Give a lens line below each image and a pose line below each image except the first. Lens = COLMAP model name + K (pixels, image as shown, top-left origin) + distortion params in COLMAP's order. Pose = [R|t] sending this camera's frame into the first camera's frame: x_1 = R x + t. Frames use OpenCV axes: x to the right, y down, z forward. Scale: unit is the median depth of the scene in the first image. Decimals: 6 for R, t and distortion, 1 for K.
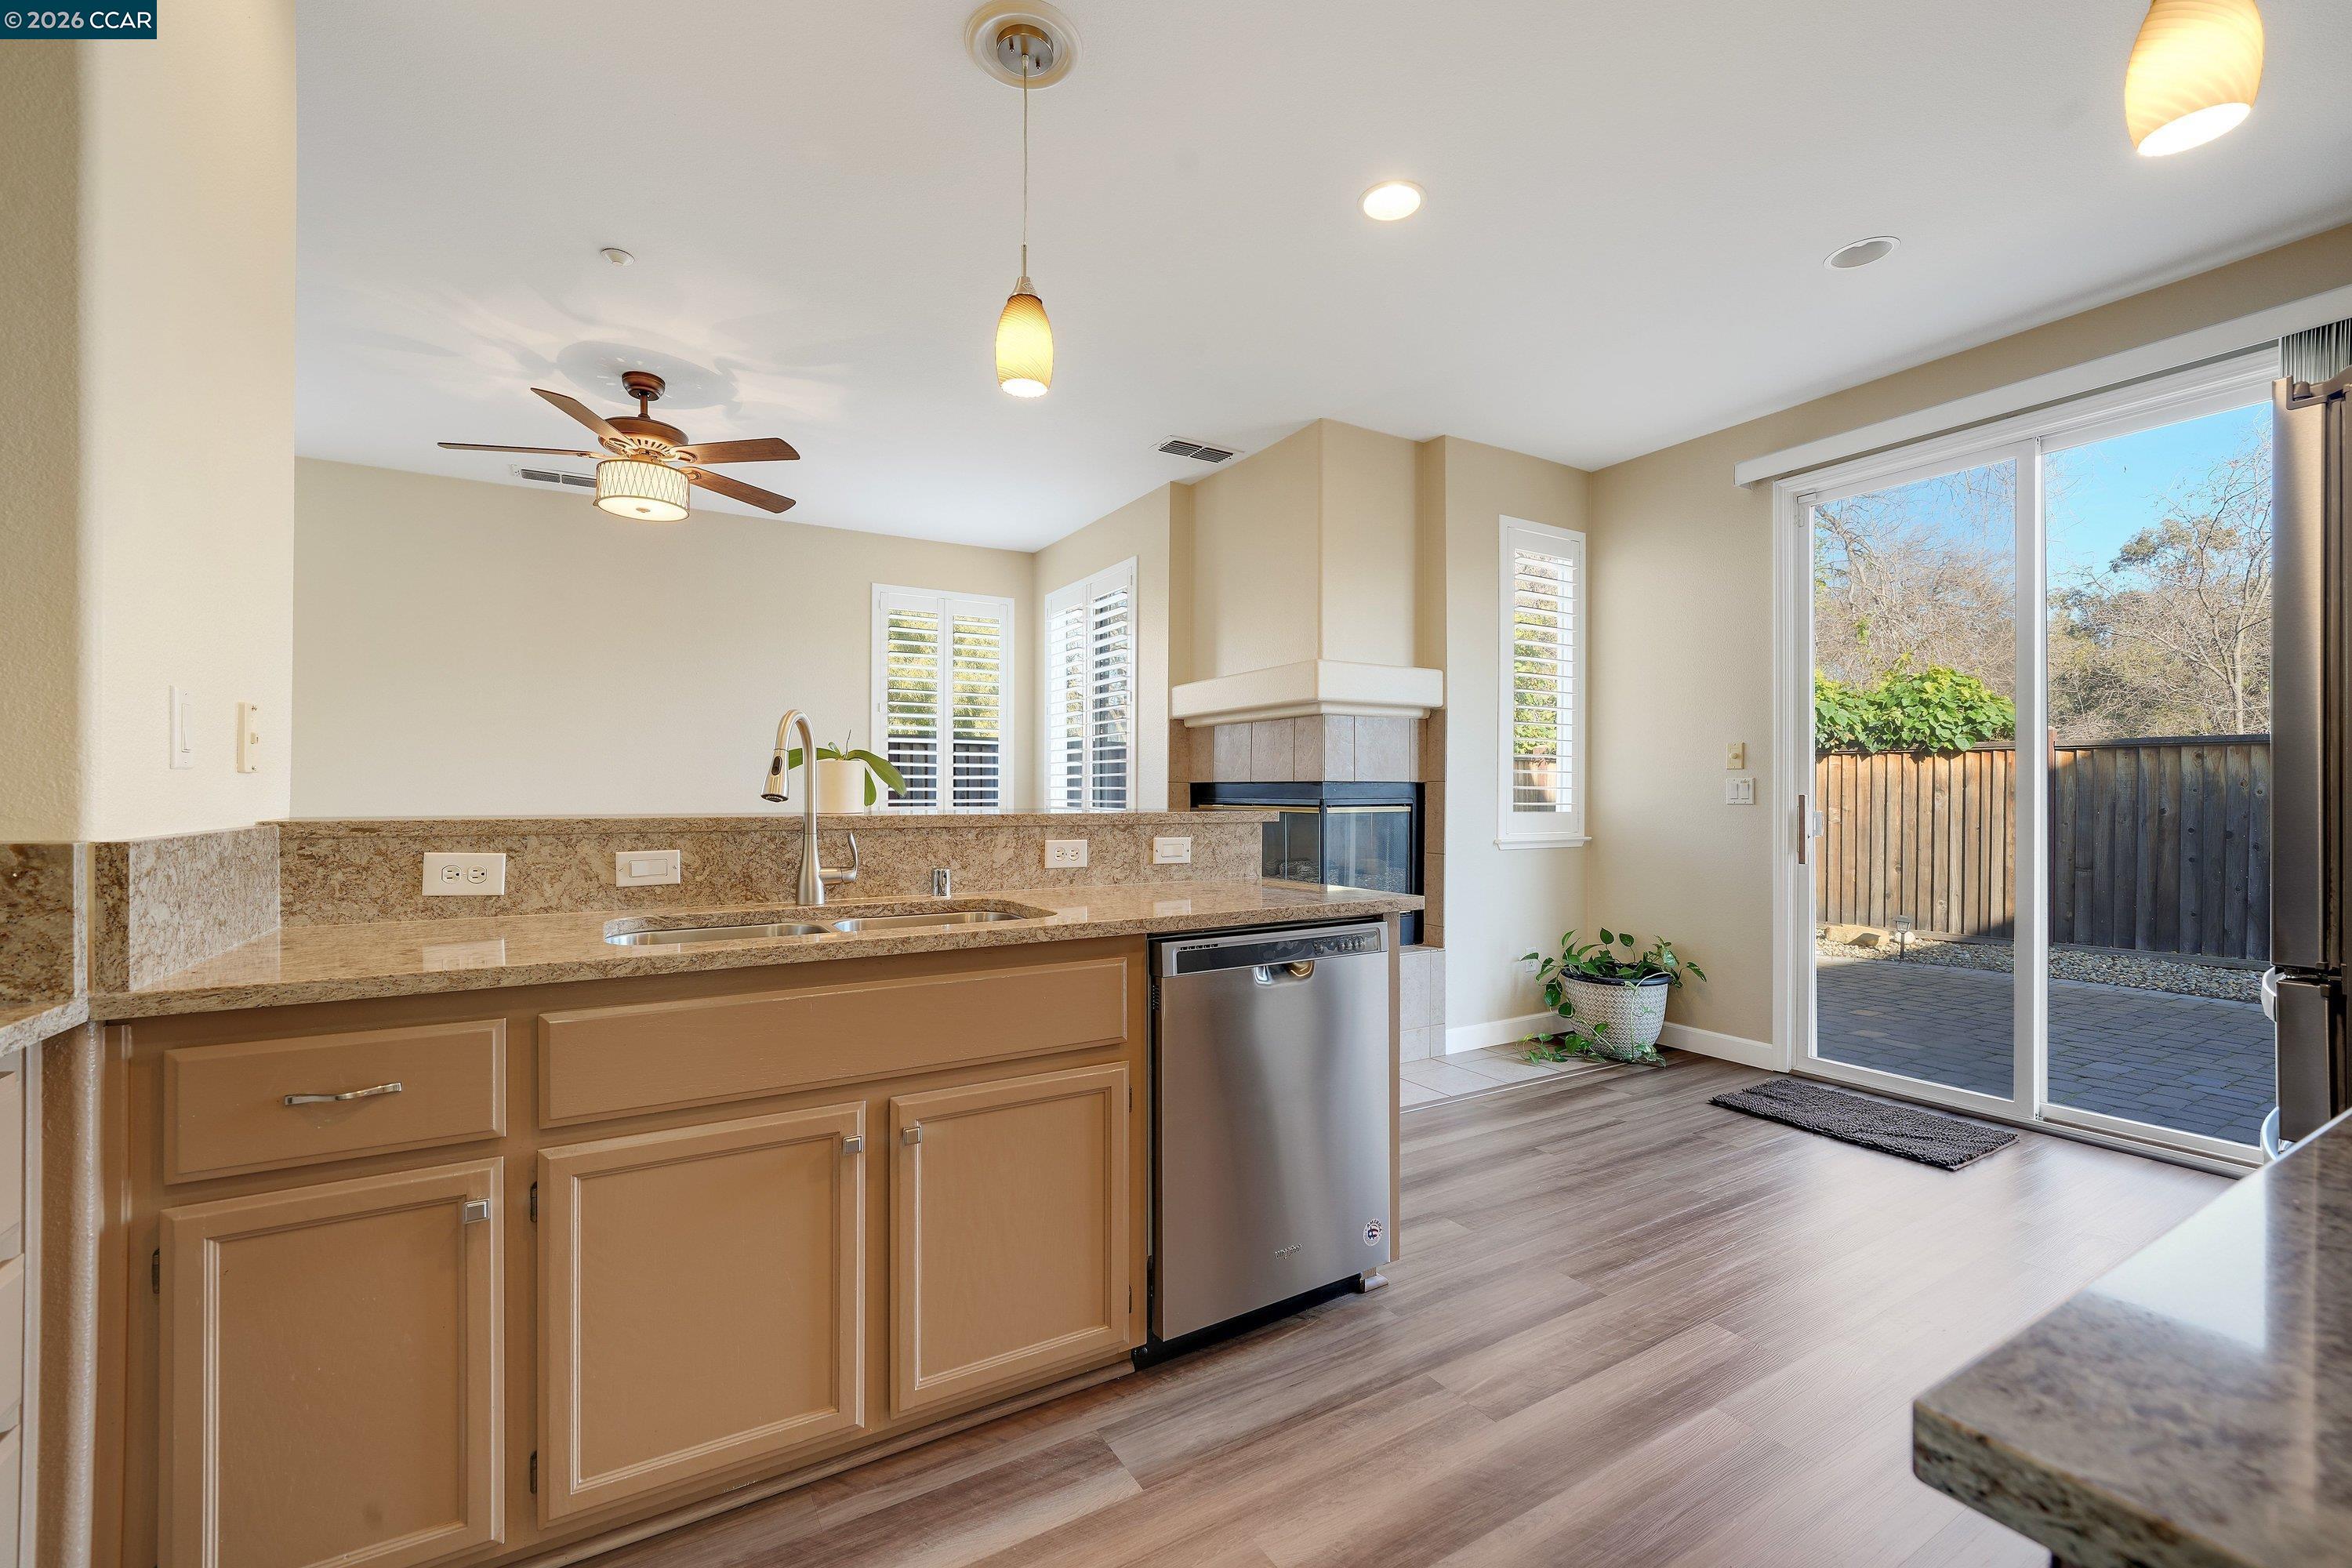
lens RADIAL K [[968.2, 0, 1153.5], [0, 968.2, 797.8], [0, 0, 1]] dist [-0.000891, 0.000023]
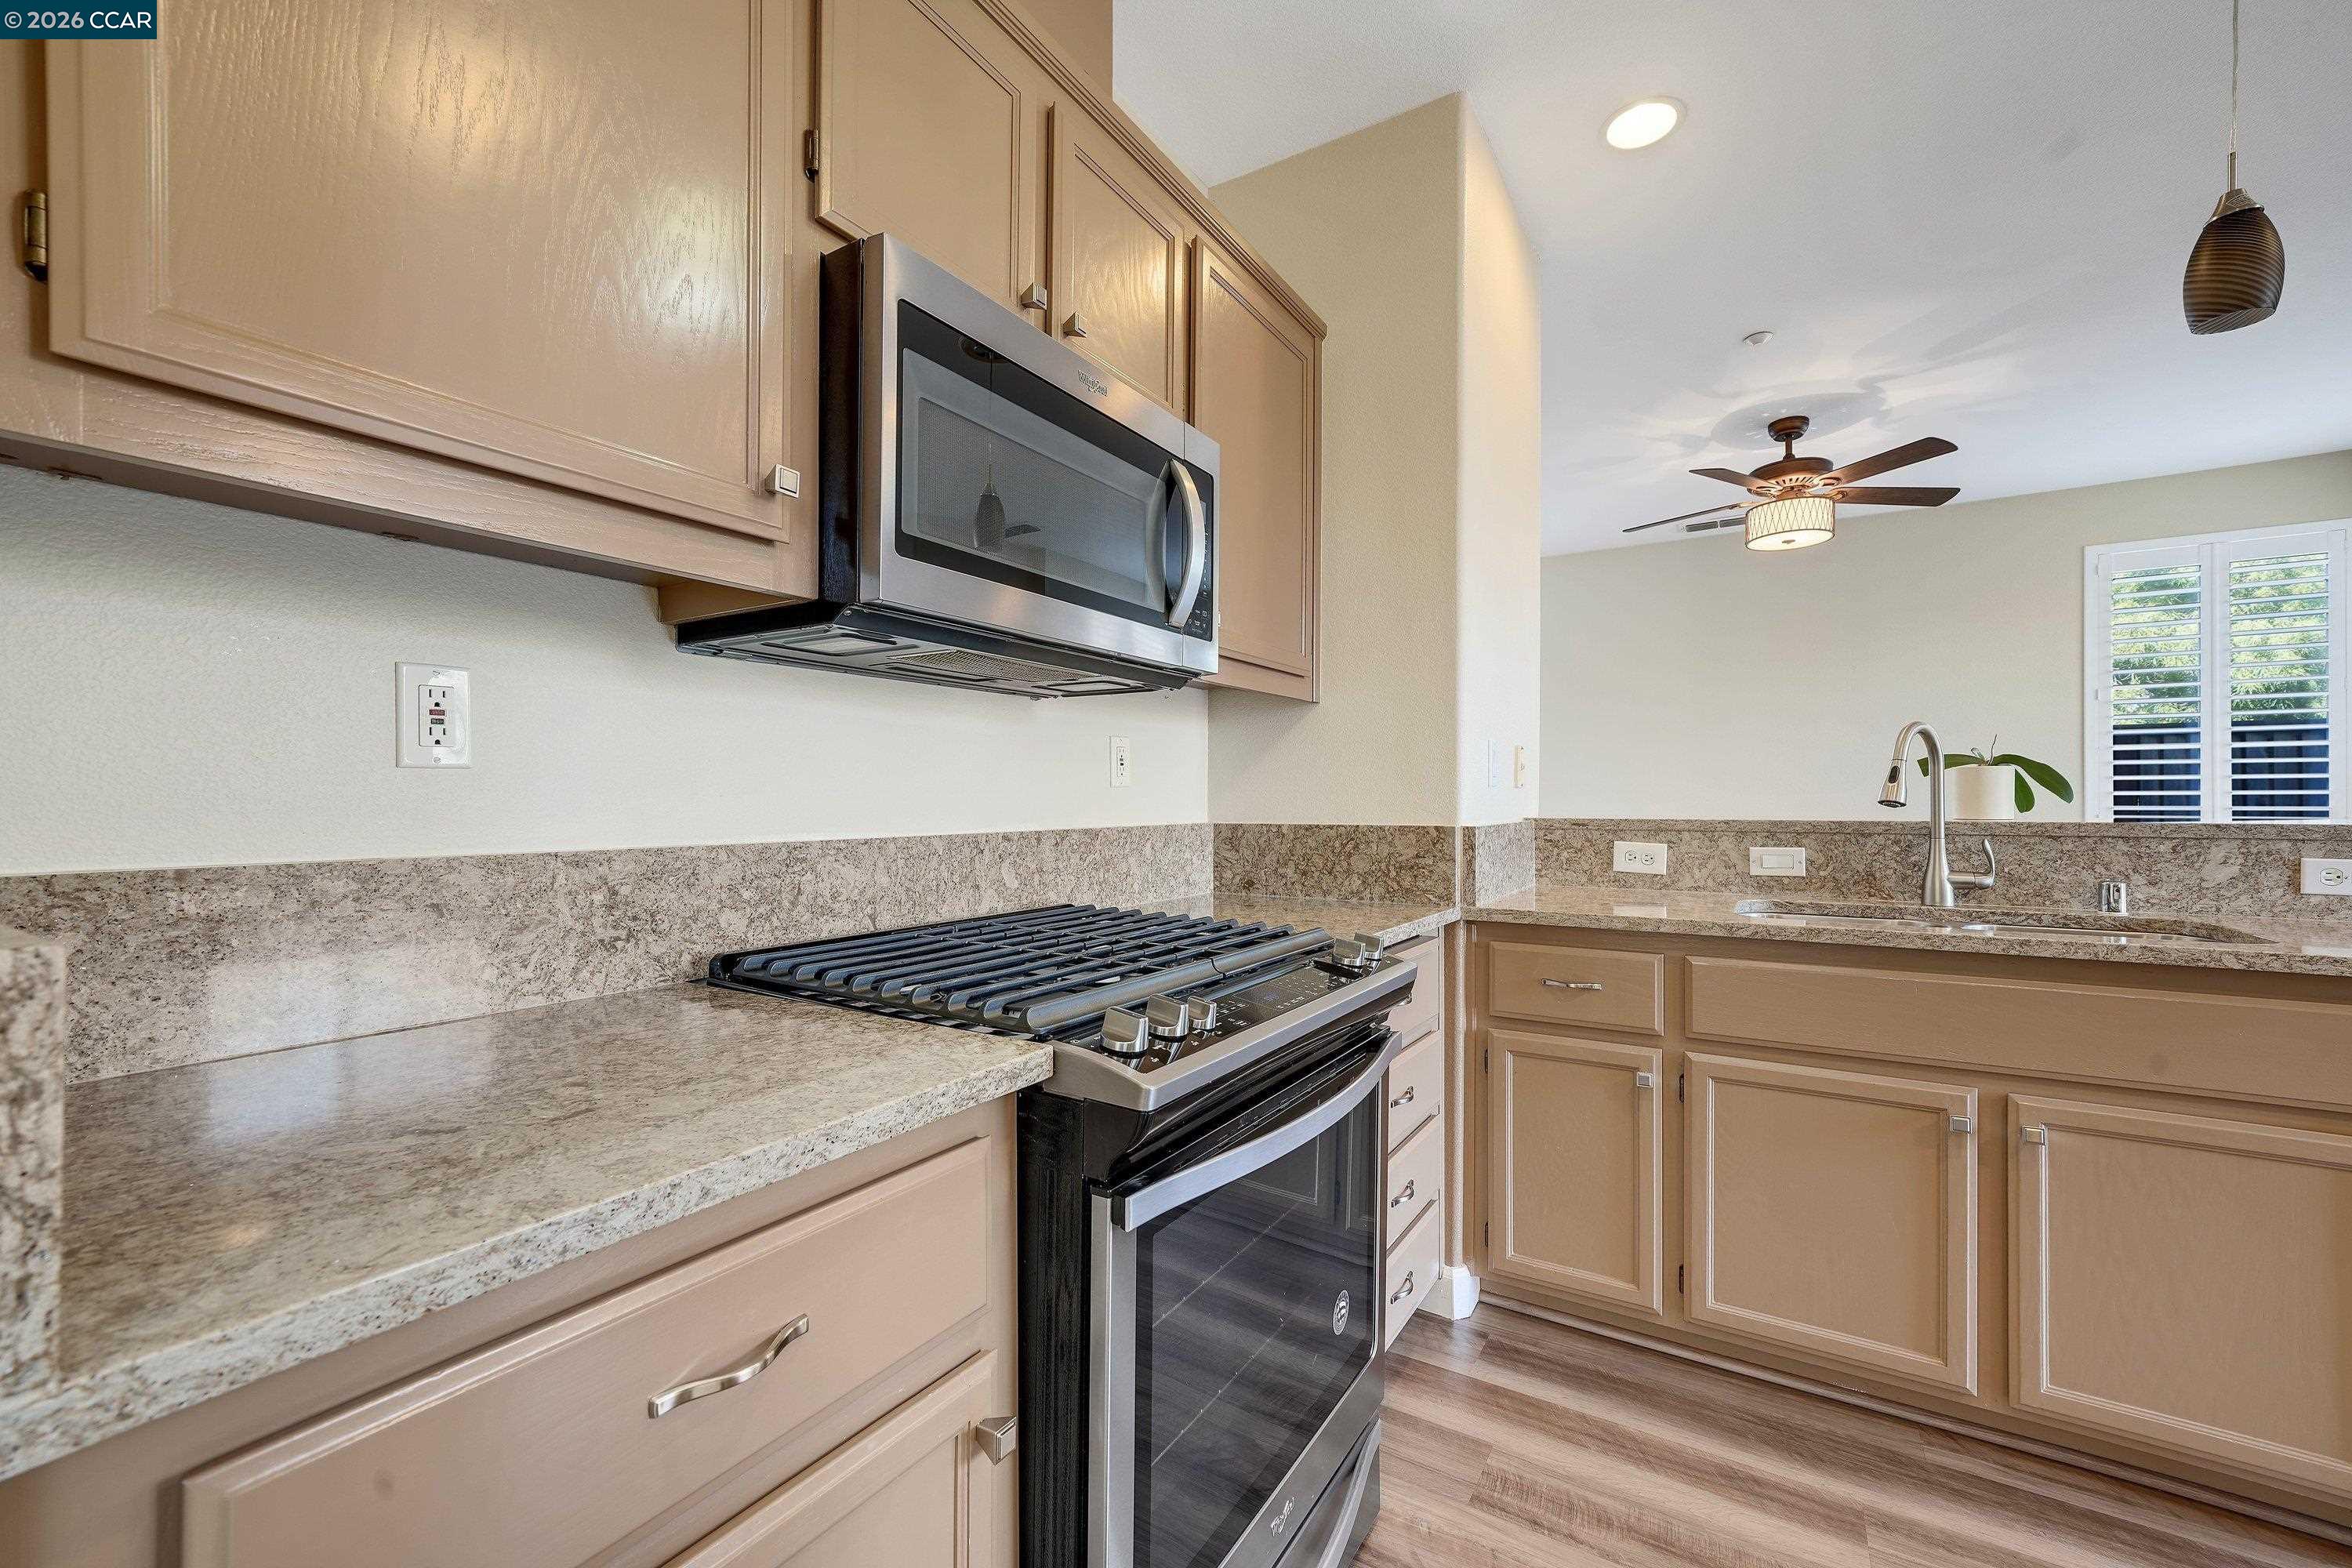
lens RADIAL K [[949.1, 0, 1175.5], [0, 949.1, 793.8], [0, 0, 1]] dist [-0.013963, 0.005594]
pose [[0.470181, -0.006743, -0.882544, 0.168977], [-0.001912, 0.999961, -0.008659, -0.000454], [0.882568, 0.005758, 0.470149, -0.221029]]
